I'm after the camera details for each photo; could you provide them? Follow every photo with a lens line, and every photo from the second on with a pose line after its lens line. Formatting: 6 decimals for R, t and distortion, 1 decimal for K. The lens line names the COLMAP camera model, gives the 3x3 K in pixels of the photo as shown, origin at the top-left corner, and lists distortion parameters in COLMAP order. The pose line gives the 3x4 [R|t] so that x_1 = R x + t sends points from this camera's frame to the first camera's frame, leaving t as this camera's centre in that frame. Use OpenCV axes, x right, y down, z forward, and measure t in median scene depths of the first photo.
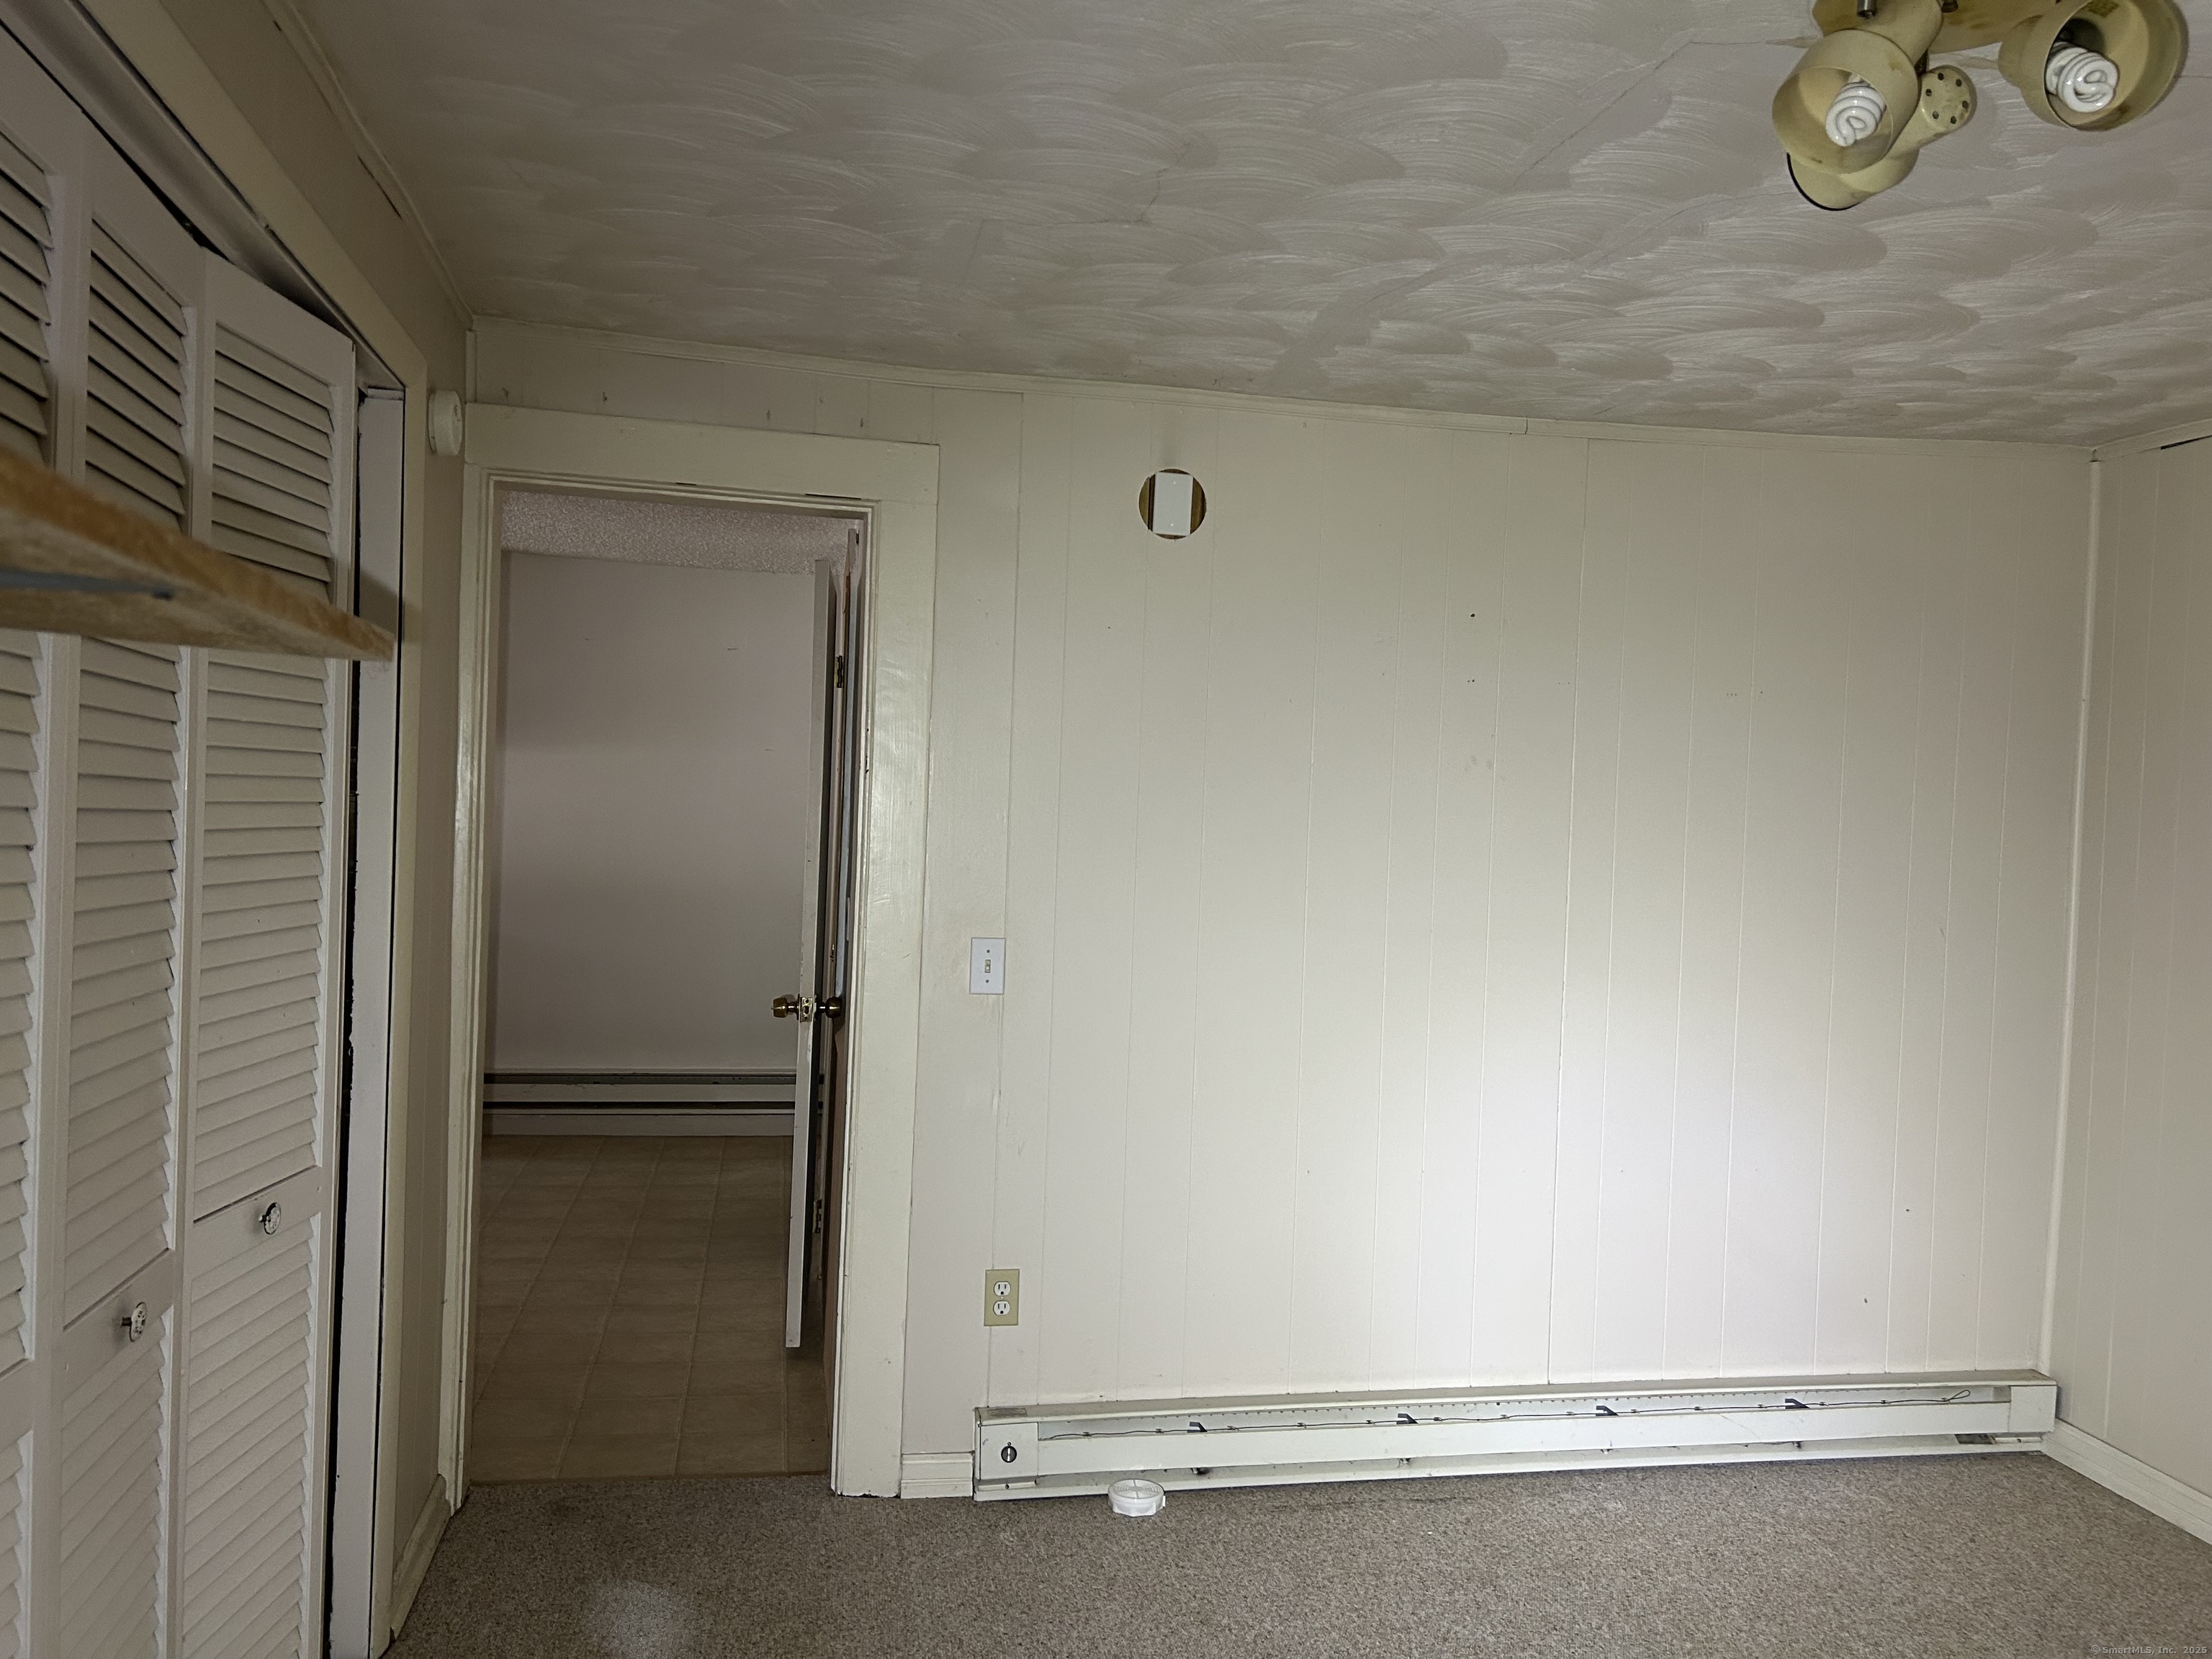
lens RADIAL K [[1678.9, 0, 1110.9], [0, 1678.9, 832.2], [0, 0, 1]] dist [0.007101, -0.011782]
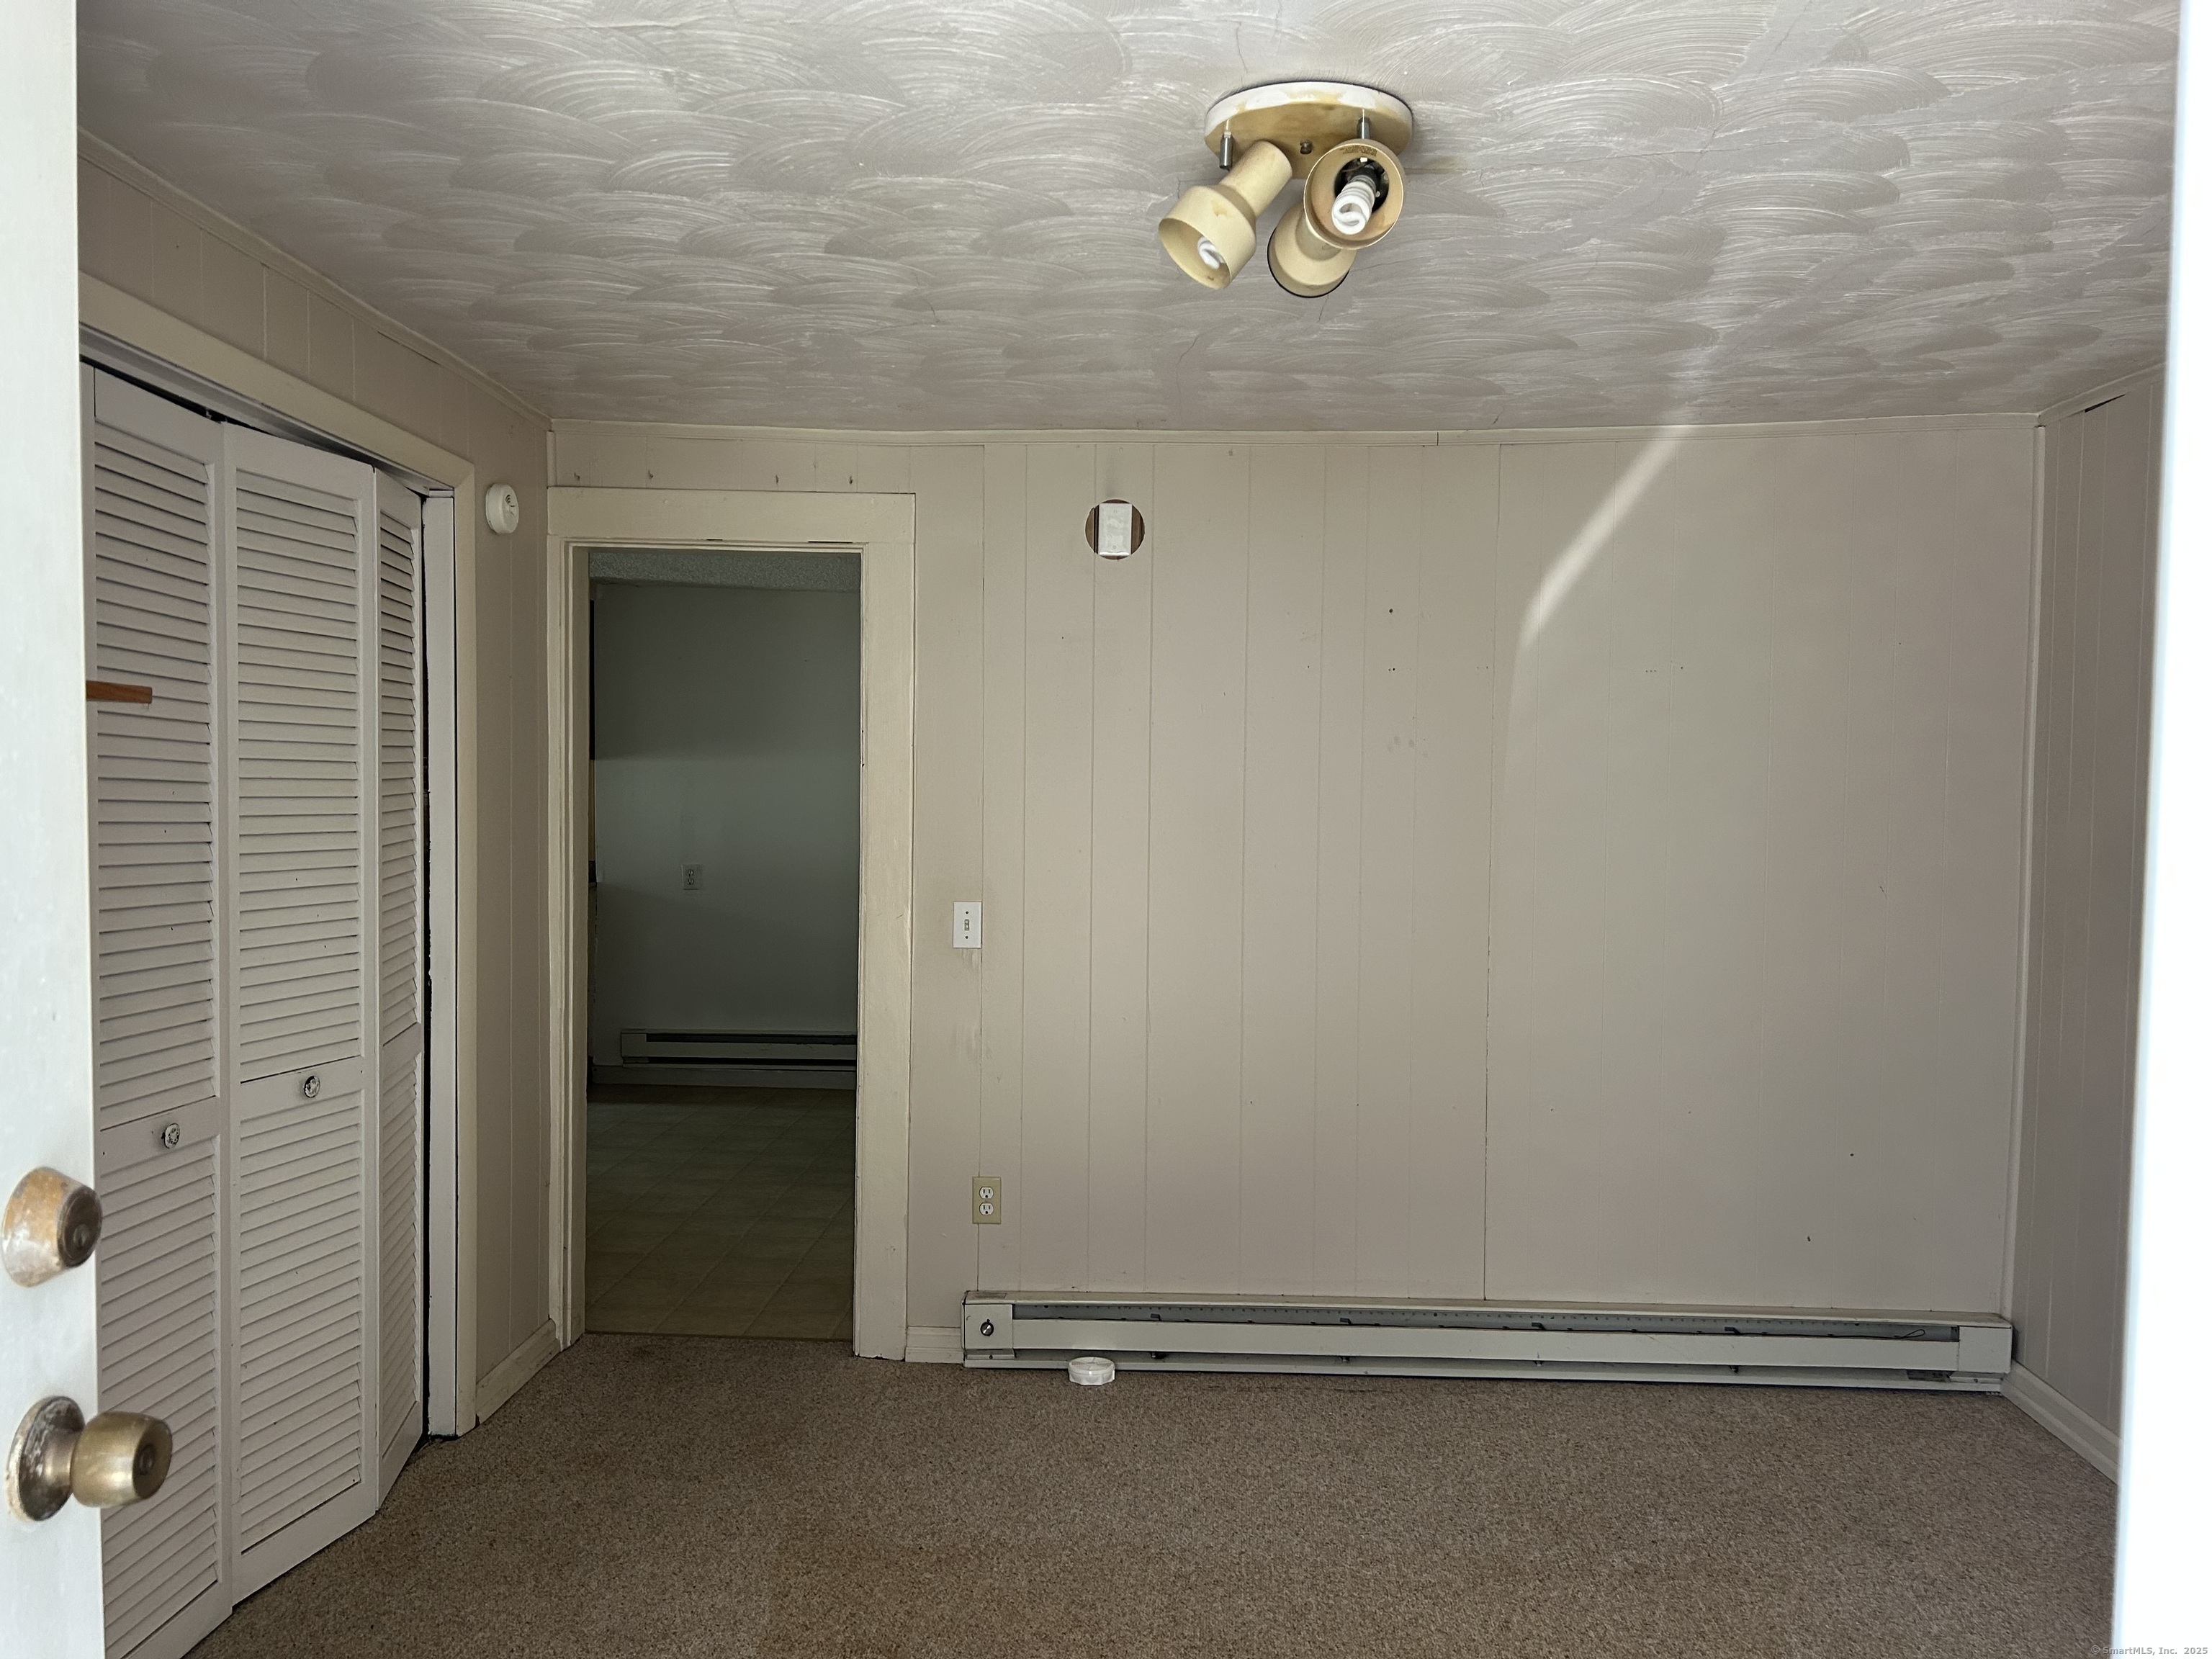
lens RADIAL K [[1678.9, 0, 1115.2], [0, 1678.9, 840.9], [0, 0, 1]] dist [0.007101, -0.011782]
pose [[0.972301, -0.018885, -0.232968, 0.311076], [0.020520, 0.999779, 0.004597, 0.016760], [0.232829, -0.009251, 0.972474, -0.143865]]
